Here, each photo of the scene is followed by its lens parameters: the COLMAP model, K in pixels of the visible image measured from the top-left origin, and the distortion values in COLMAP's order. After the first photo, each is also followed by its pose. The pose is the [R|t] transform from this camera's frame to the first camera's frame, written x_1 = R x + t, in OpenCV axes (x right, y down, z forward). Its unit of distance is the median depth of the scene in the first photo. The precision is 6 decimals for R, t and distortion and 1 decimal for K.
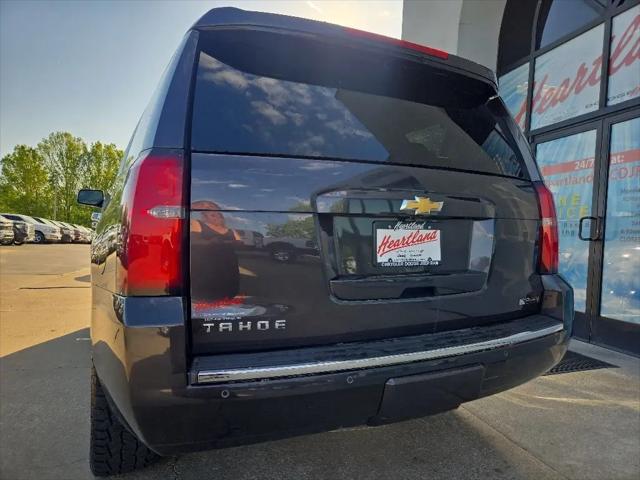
lens RADIAL K [[427.2, 0, 318.4], [0, 427.2, 242.3], [0, 0, 1]] dist [0.068211, -0.049885]
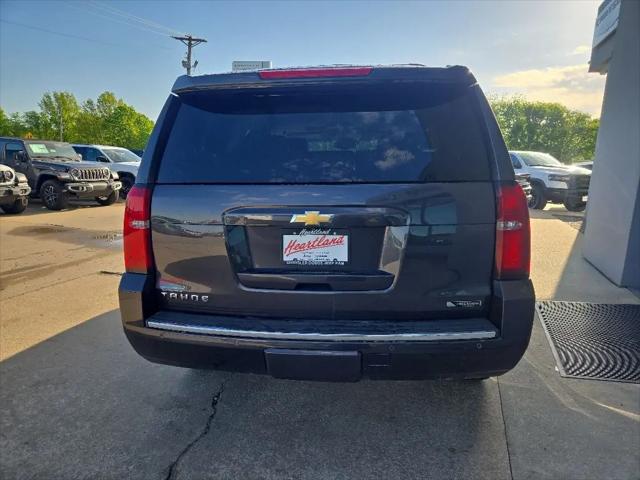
lens RADIAL K [[427.2, 0, 320.6], [0, 427.2, 237.1], [0, 0, 1]] dist [0.068211, -0.049885]
pose [[0.838873, 0.074933, -0.539145, 0.336258], [0.002608, 0.989915, 0.141641, -0.075023], [0.544321, -0.120225, 0.830217, -0.002162]]
